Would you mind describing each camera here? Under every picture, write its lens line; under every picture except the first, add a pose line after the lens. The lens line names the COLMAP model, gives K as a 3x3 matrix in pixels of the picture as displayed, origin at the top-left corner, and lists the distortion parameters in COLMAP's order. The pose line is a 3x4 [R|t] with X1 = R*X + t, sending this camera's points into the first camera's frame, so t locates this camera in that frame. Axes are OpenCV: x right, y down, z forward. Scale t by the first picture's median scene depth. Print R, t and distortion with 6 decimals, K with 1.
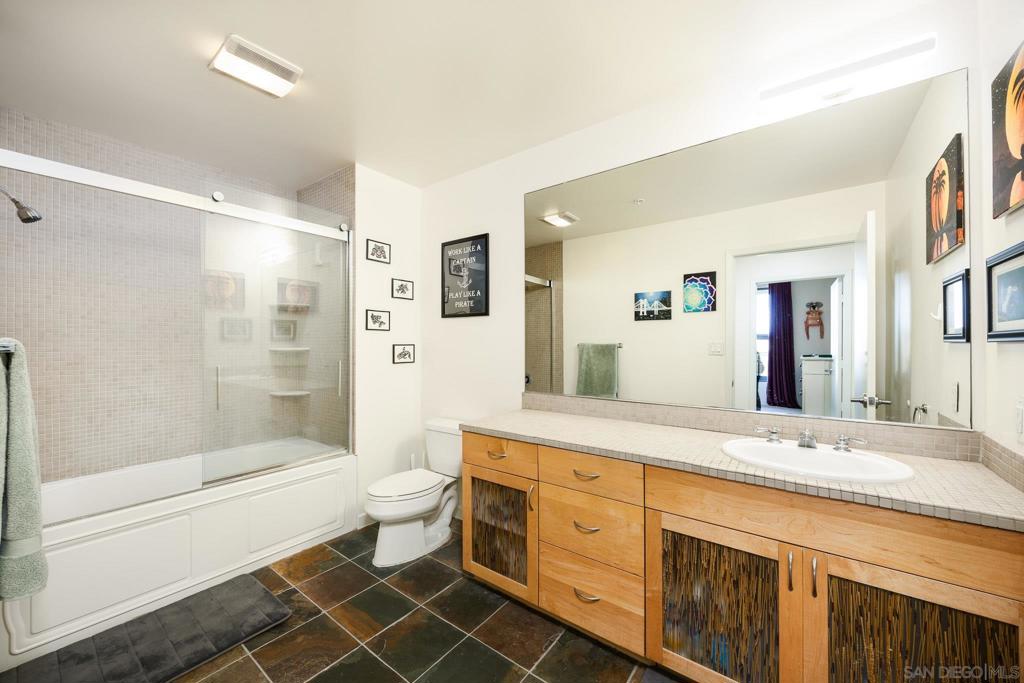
lens RADIAL K [[402.6, 0, 503.9], [0, 402.6, 336.8], [0, 0, 1]] dist [-0.001522, -0.000256]
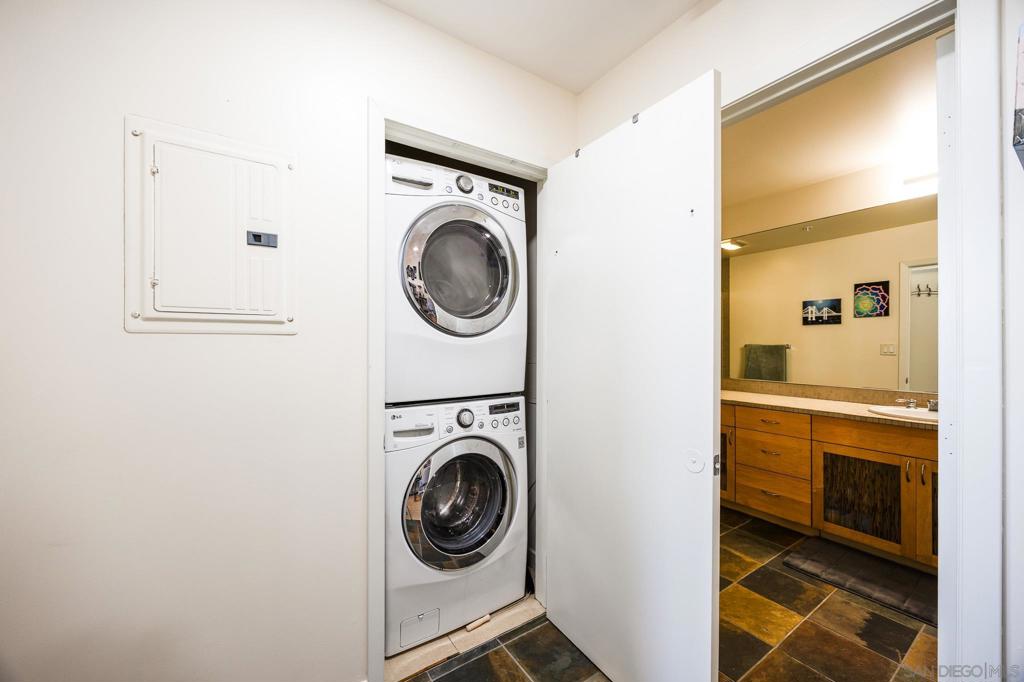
lens RADIAL K [[402.6, 0, 503.9], [0, 402.6, 336.3], [0, 0, 1]] dist [-0.001522, -0.000256]
pose [[0.948234, 0.000179, -0.317572, -0.132244], [-0.001648, 0.999989, -0.004358, -0.001455], [0.317568, 0.004656, 0.948224, -0.396290]]
